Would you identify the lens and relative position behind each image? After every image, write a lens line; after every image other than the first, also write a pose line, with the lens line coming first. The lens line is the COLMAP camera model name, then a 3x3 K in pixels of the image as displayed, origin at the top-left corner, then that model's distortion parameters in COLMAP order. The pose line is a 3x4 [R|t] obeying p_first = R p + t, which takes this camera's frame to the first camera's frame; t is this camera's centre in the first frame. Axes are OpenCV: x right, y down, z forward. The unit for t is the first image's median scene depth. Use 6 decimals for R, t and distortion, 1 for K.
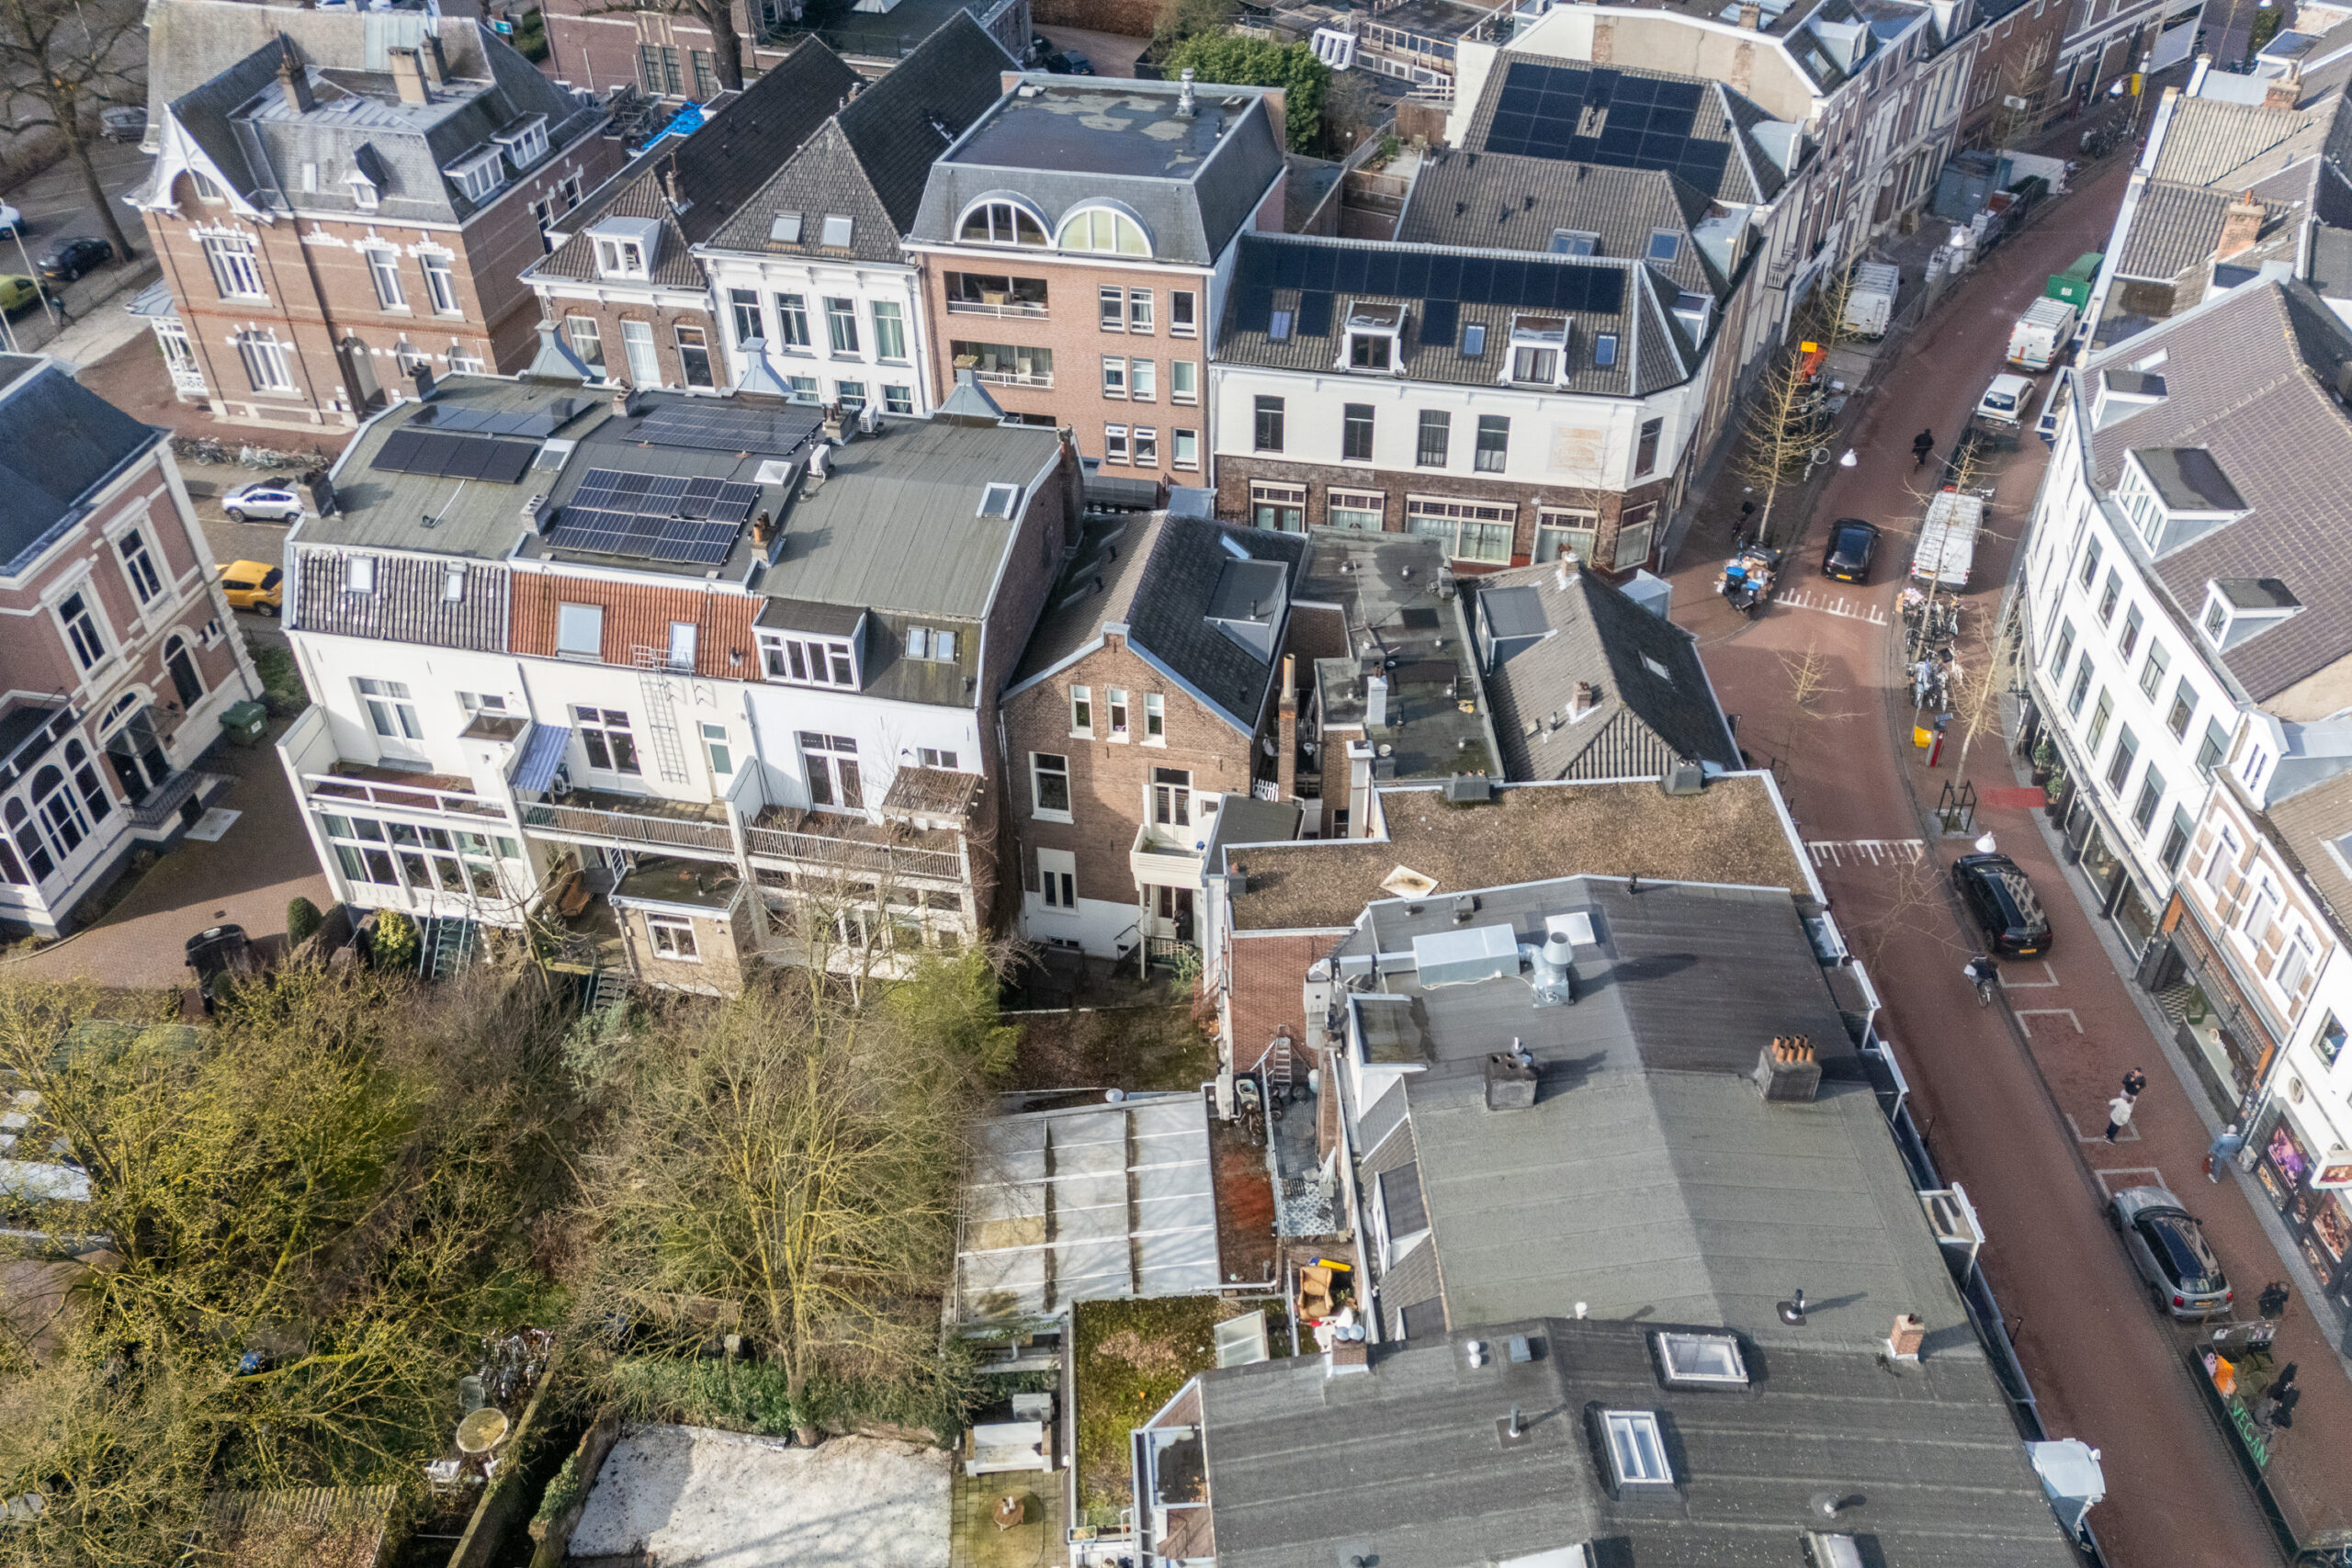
lens RADIAL K [[1948.9, 0, 1176.0], [0, 1948.9, 784.0], [0, 0, 1]] dist [0.073253, -0.069826]
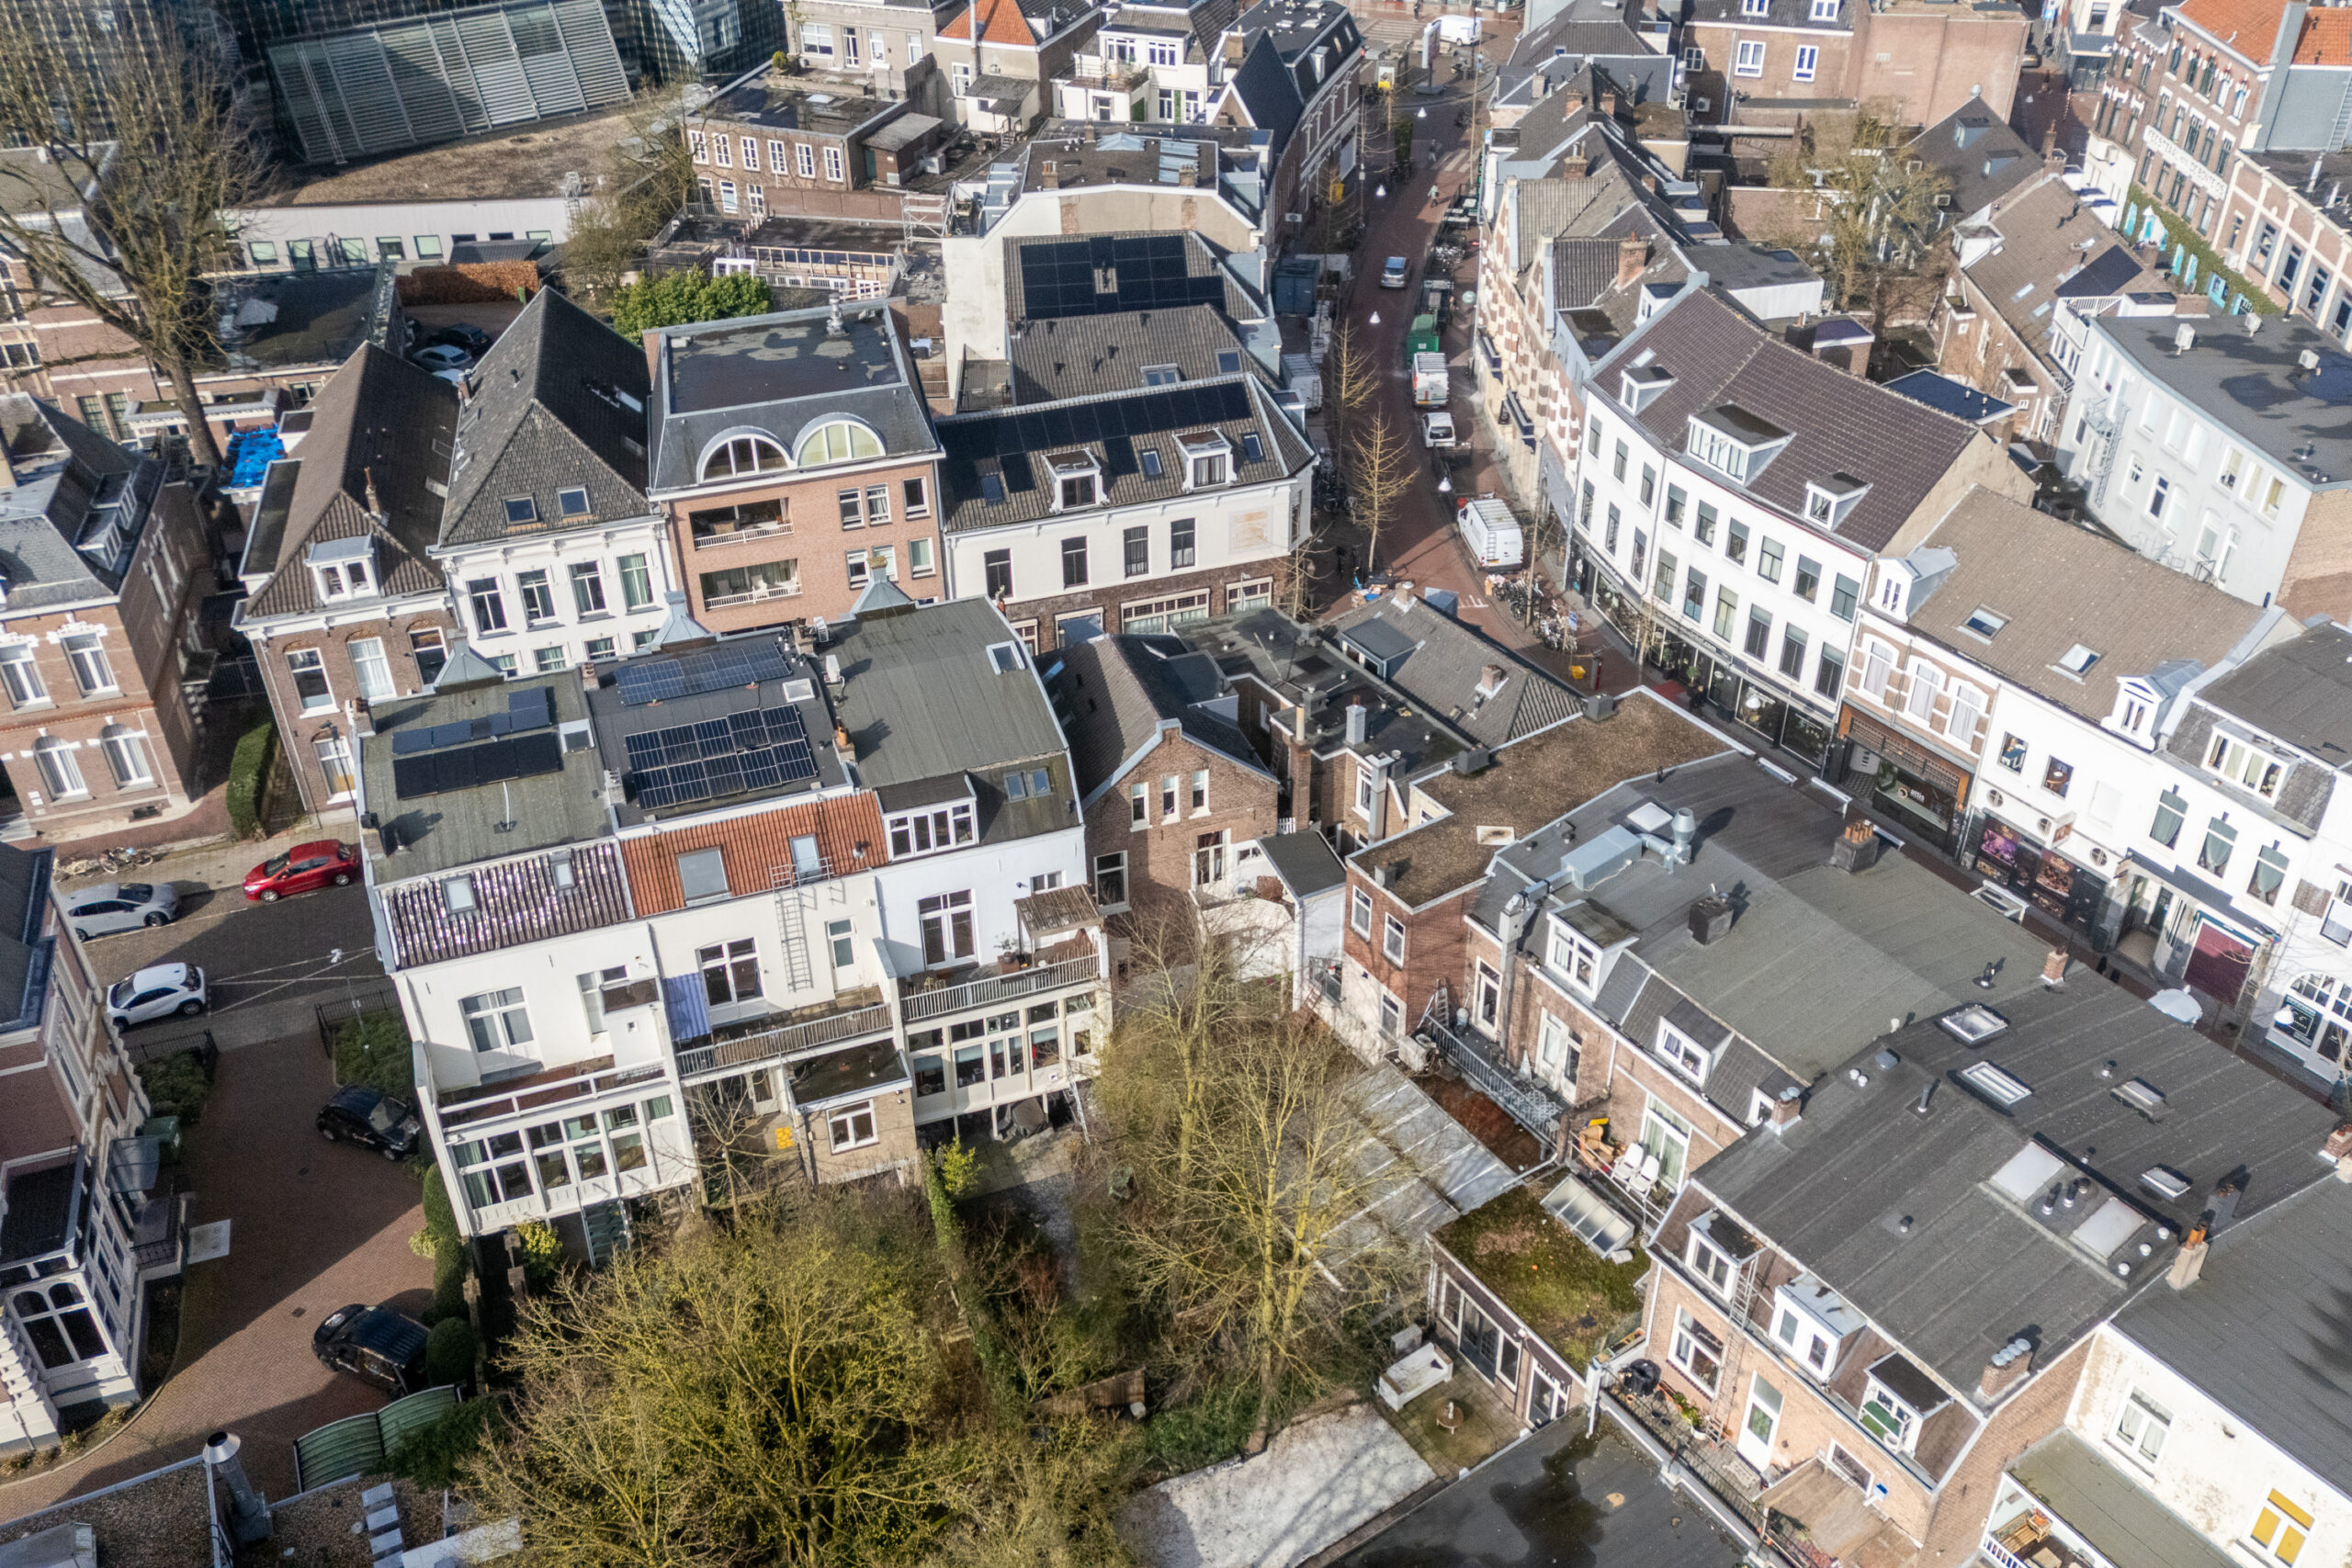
lens RADIAL K [[1912.5, 0, 1176.0], [0, 1912.5, 784.0], [0, 0, 1]] dist [0.125270, -0.190509]
pose [[0.864316, -0.291062, 0.410173, -0.375909], [0.325954, 0.945249, -0.016095, -0.018498], [-0.383031, 0.147609, 0.911866, -0.042451]]
